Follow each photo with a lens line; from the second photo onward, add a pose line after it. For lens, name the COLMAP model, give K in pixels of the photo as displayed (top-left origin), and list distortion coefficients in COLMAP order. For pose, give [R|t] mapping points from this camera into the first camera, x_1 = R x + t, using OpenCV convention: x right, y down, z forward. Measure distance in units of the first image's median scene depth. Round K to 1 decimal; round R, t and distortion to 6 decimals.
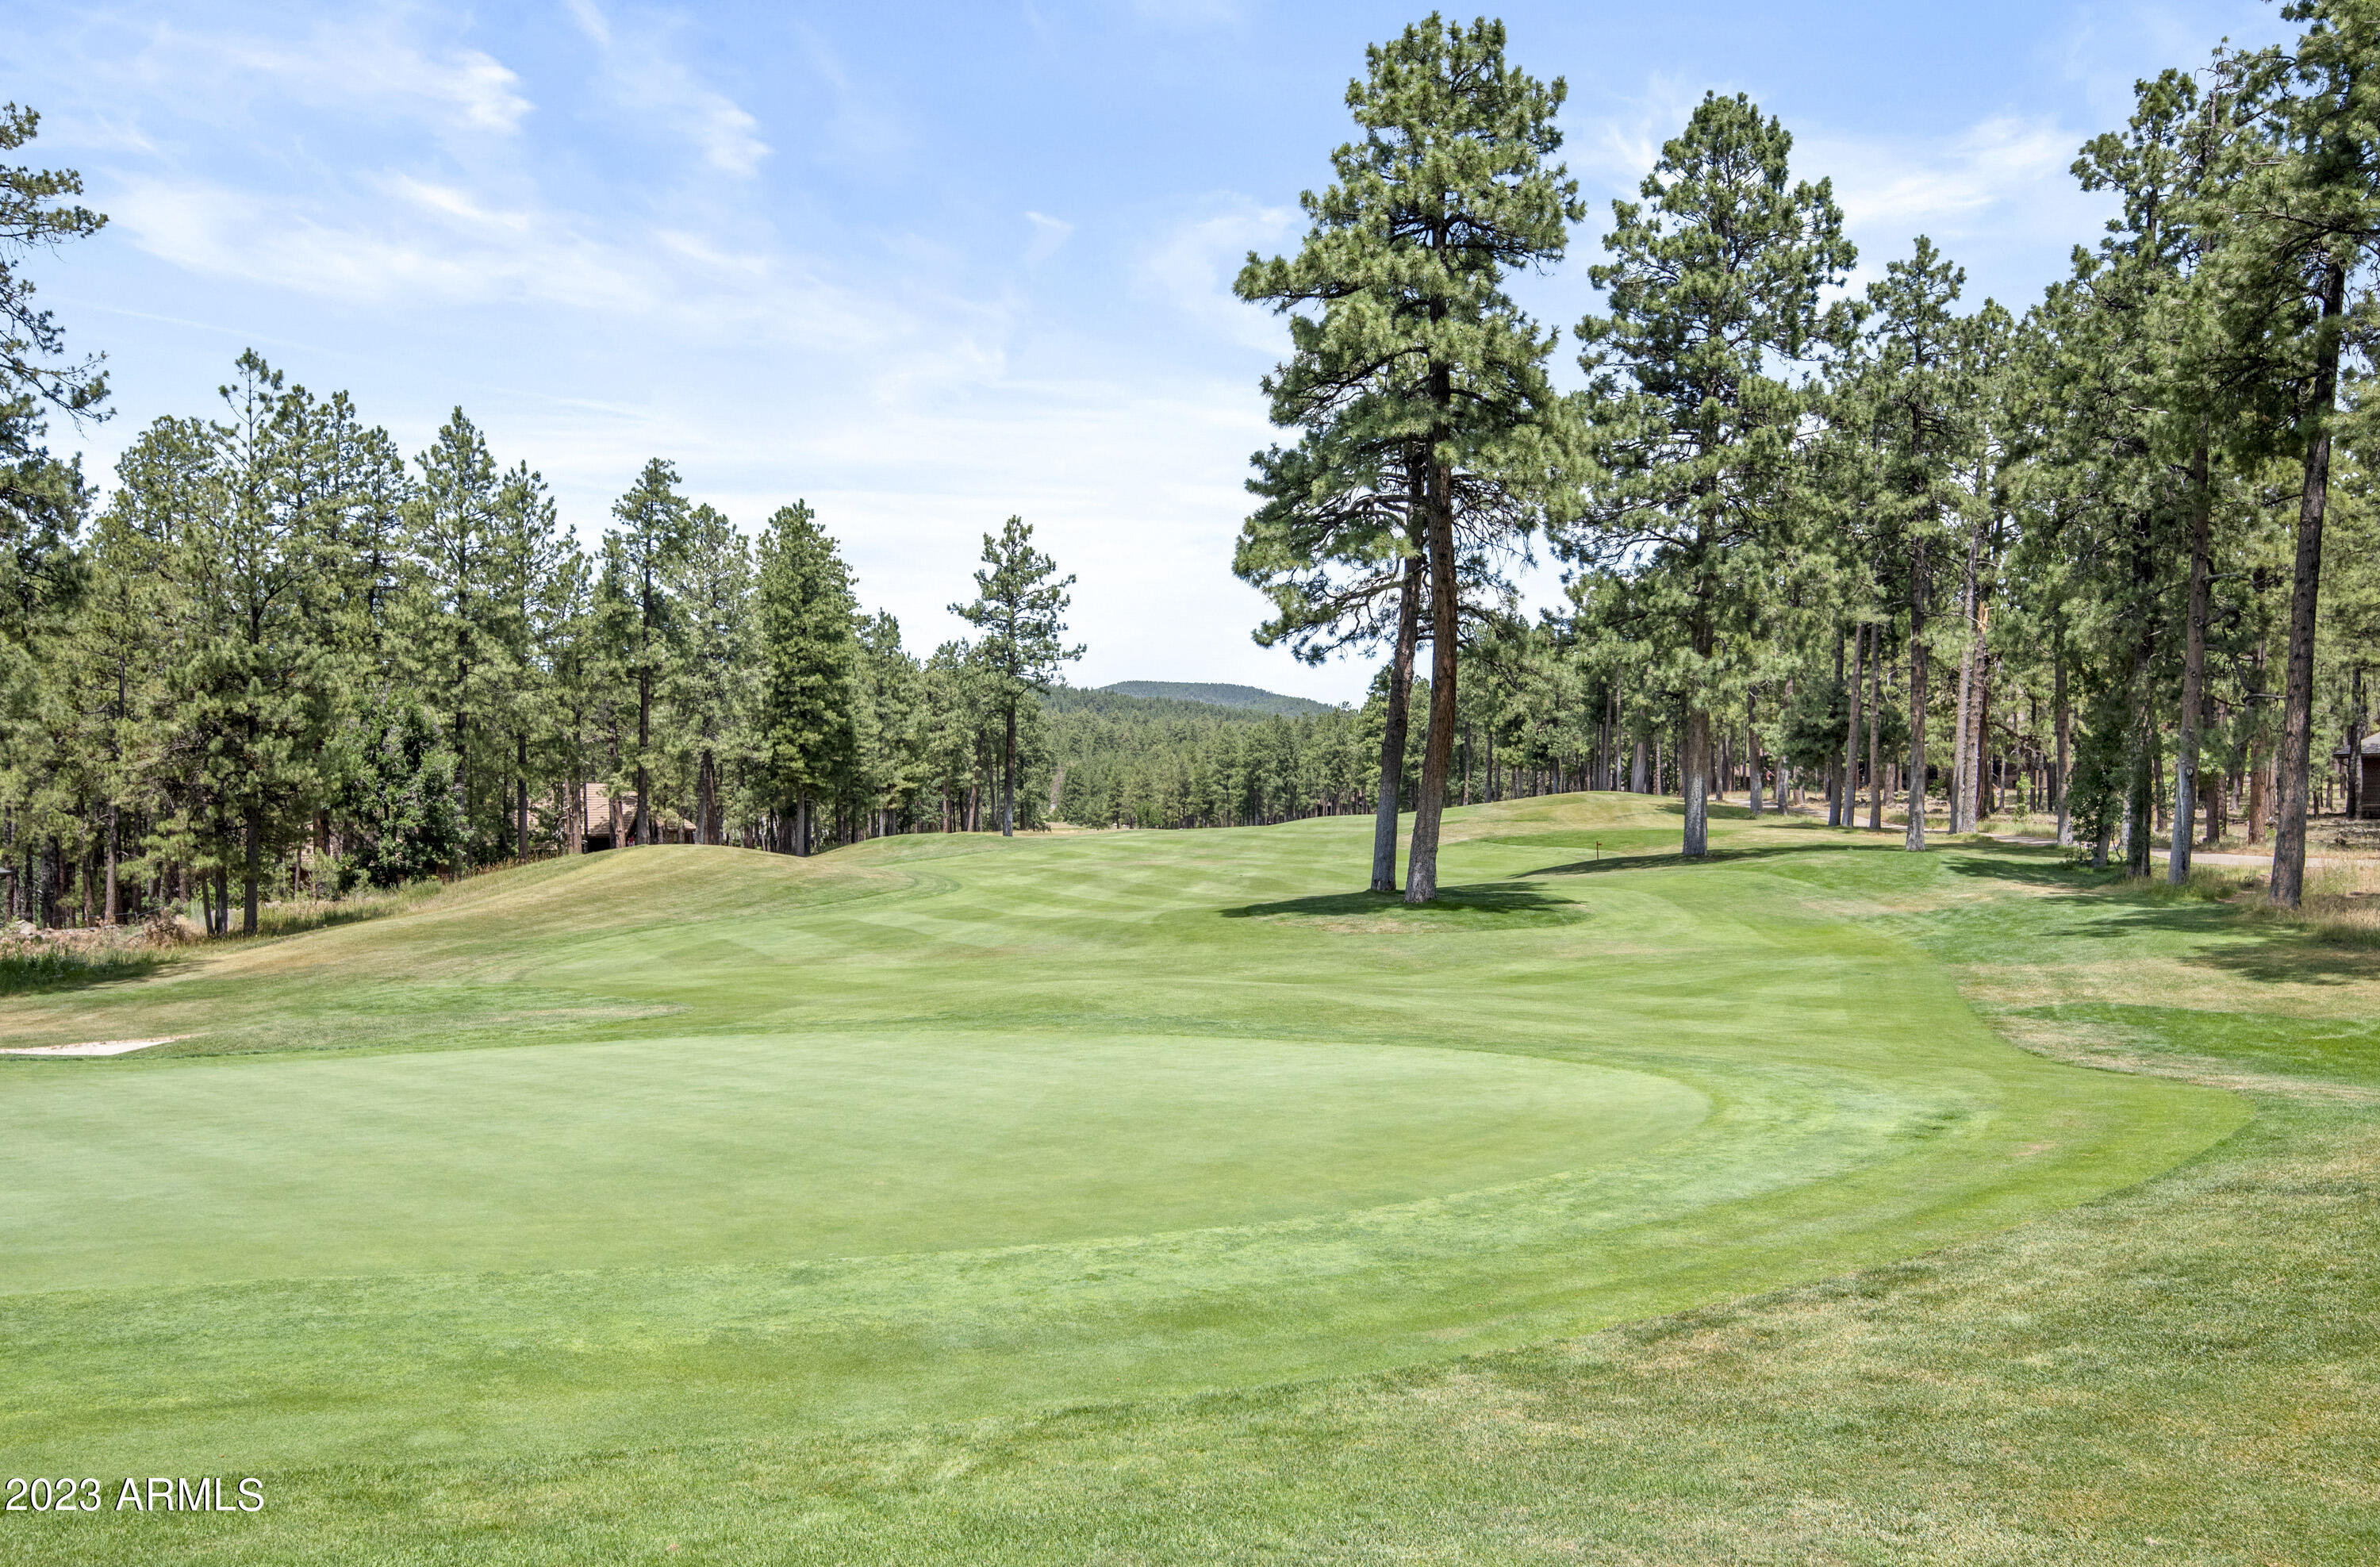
lens RADIAL K [[1835.6, 0, 1188.4], [0, 1835.6, 791.8], [0, 0, 1]] dist [0.005948, 0.000788]
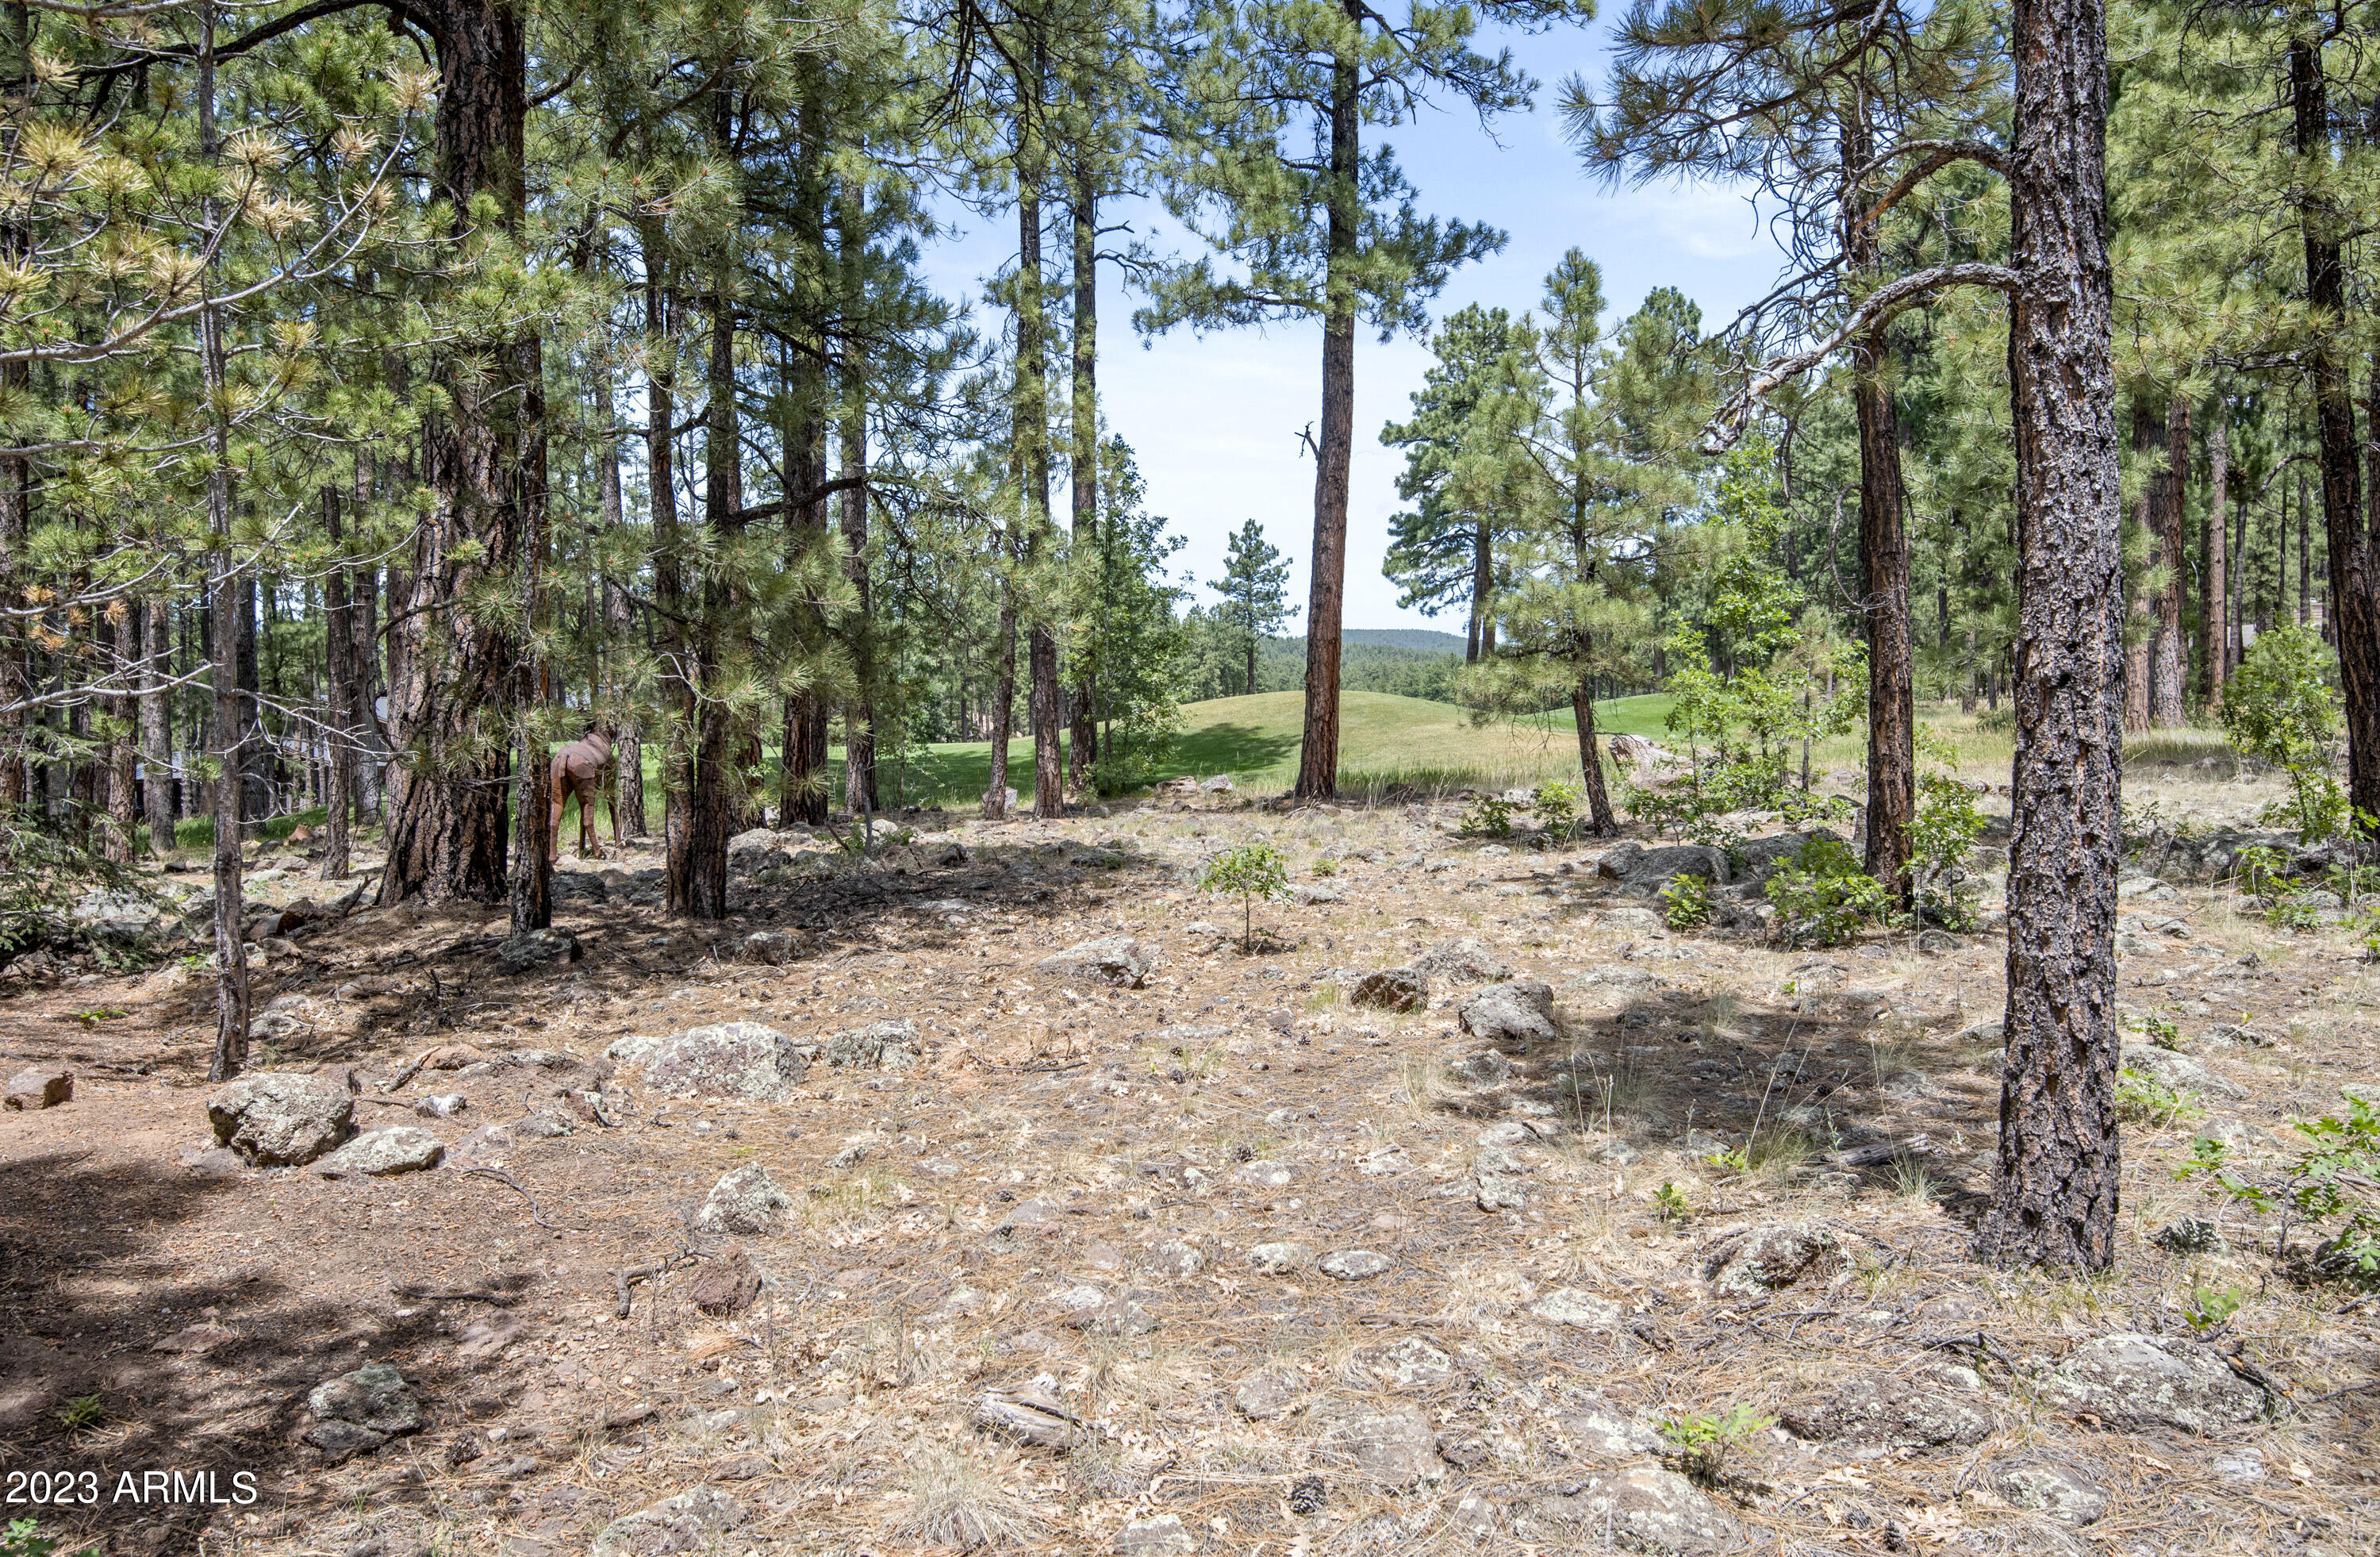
lens RADIAL K [[1695.4, 0, 1184.4], [0, 1695.4, 767.7], [0, 0, 1]] dist [-0.001118, -0.000008]
pose [[0.992941, -0.016365, -0.117476, 0.019586], [0.018650, 0.999657, 0.018374, 0.047630], [0.117135, -0.020435, 0.992906, -0.745745]]
